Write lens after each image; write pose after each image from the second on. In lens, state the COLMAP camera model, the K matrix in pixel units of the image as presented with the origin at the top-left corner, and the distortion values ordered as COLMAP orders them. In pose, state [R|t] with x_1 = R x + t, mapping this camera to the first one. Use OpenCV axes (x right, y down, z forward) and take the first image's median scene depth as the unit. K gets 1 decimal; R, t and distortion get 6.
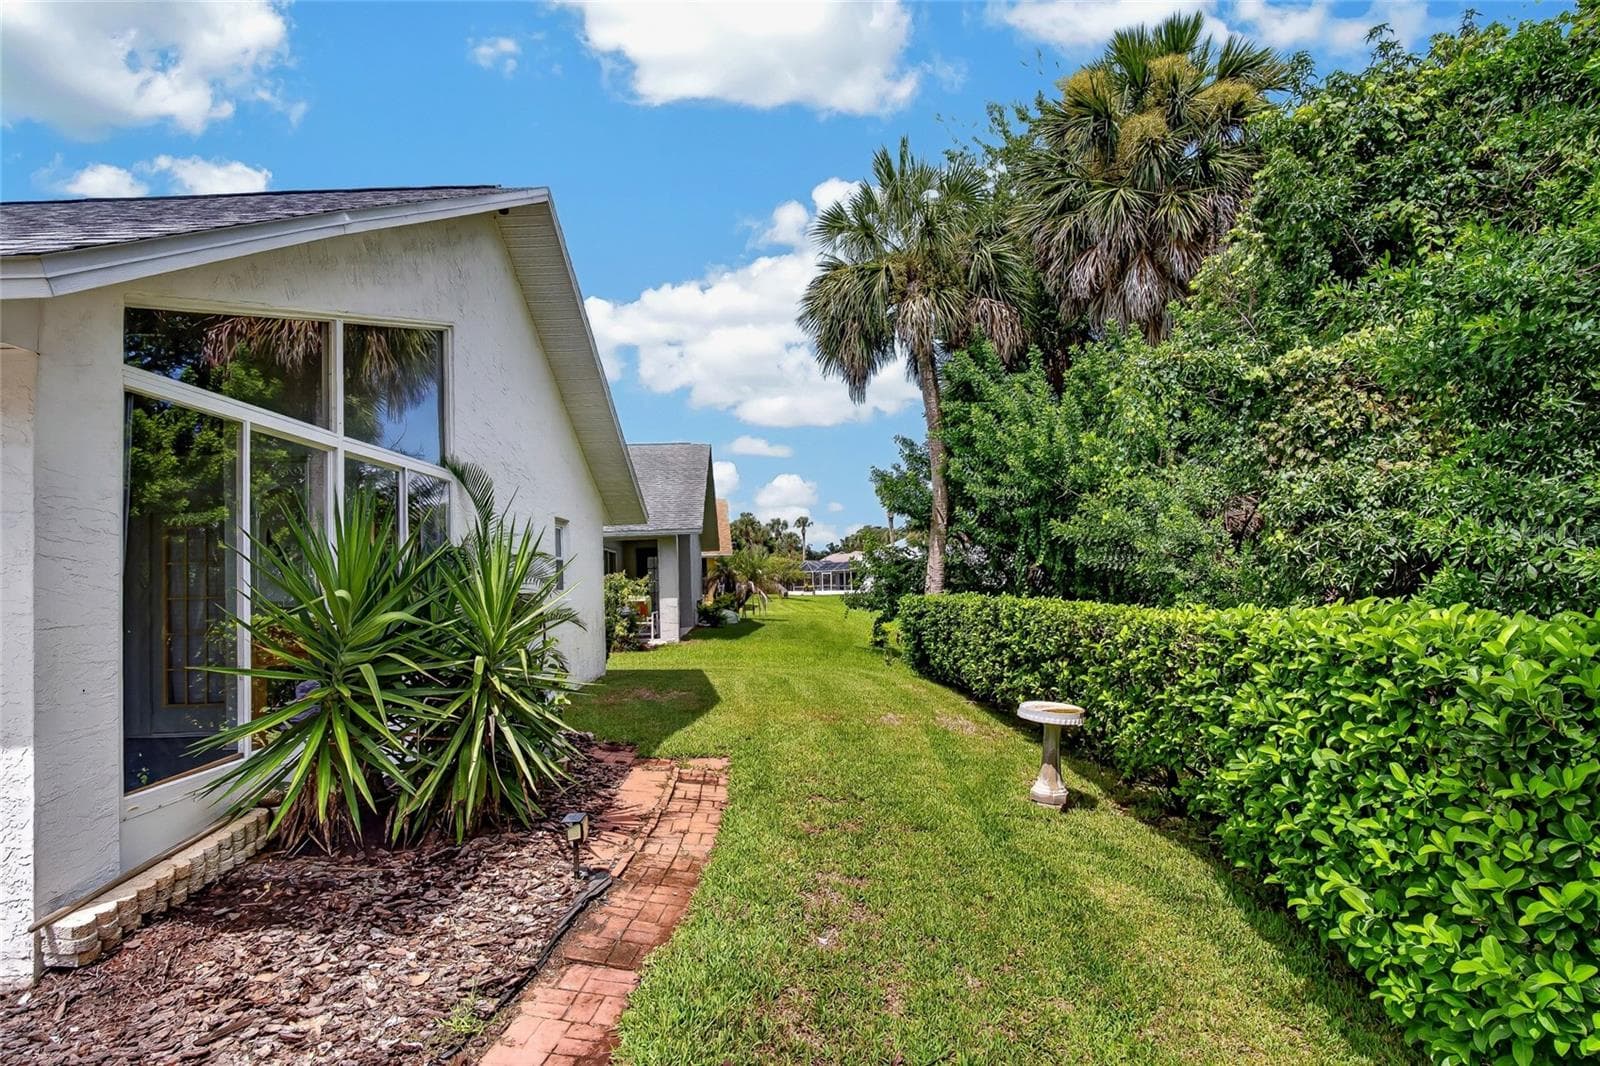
lens RADIAL K [[875.8, 0, 800.0], [0, 875.8, 533.0], [0, 0, 1]] dist [-0.023817, 0.002813]
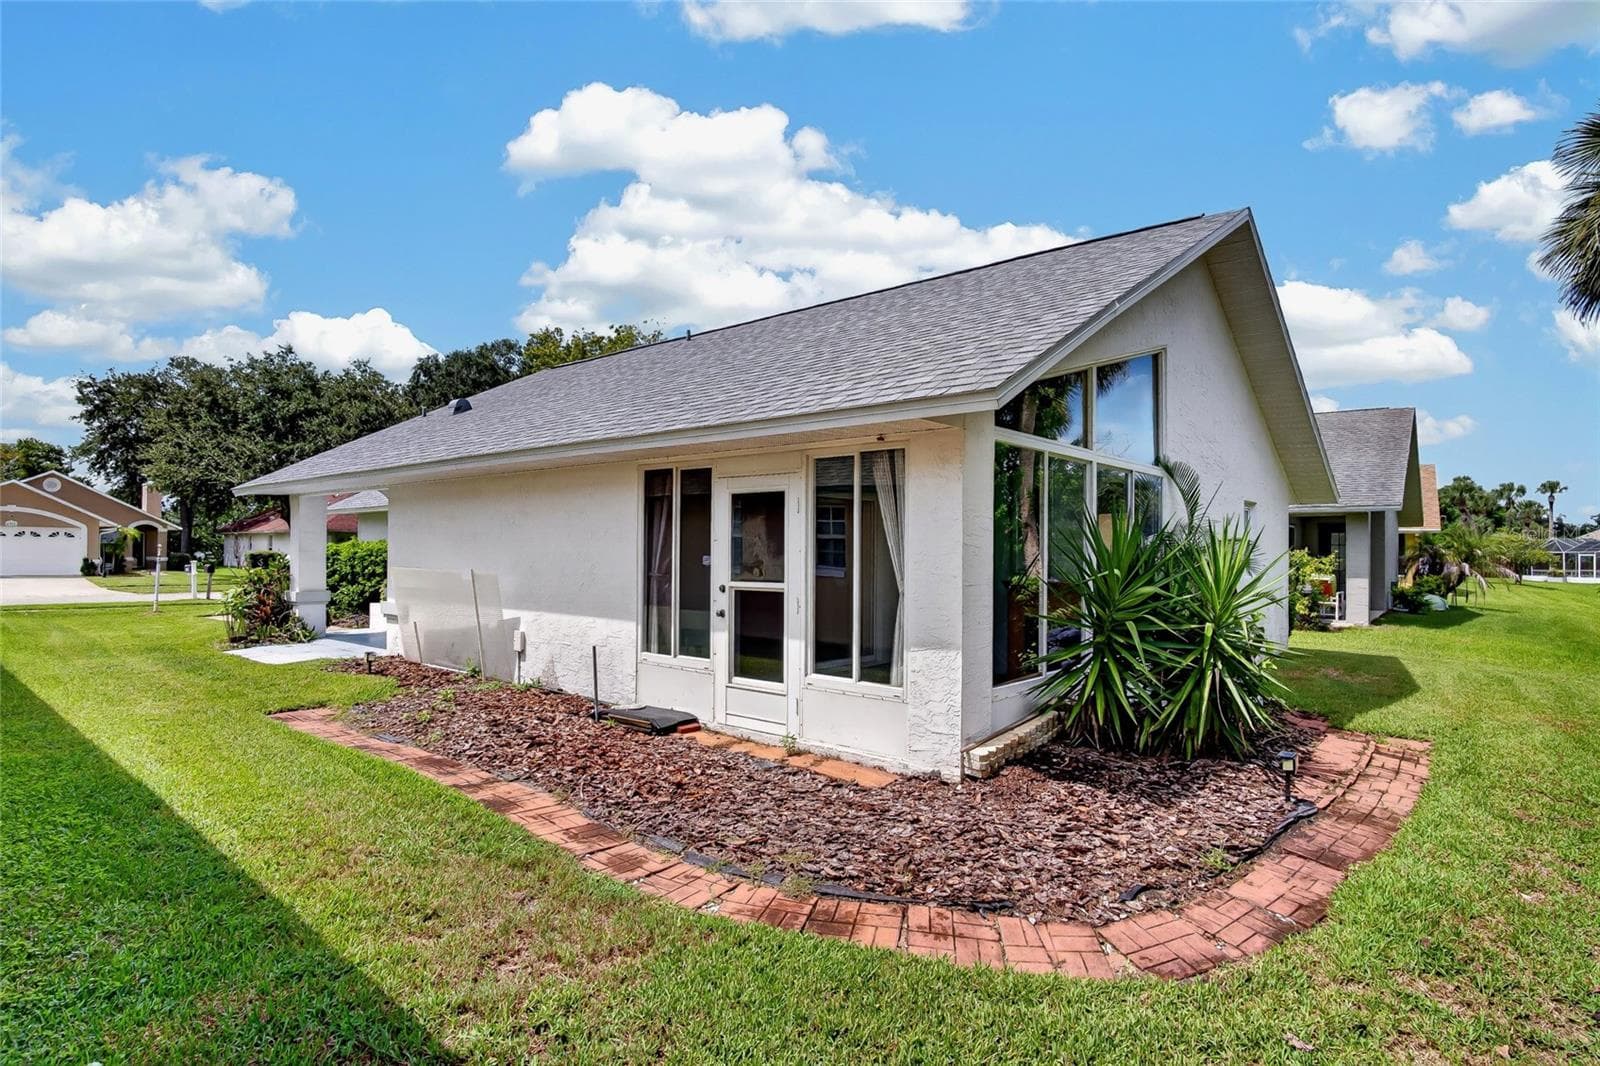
lens RADIAL K [[875.8, 0, 800.0], [0, 875.8, 533.0], [0, 0, 1]] dist [-0.023817, 0.002813]
pose [[0.755682, 0.028521, -0.654317, 0.025683], [-0.002061, 0.999150, 0.041172, -0.048571], [0.654935, -0.029764, 0.755099, -0.401781]]
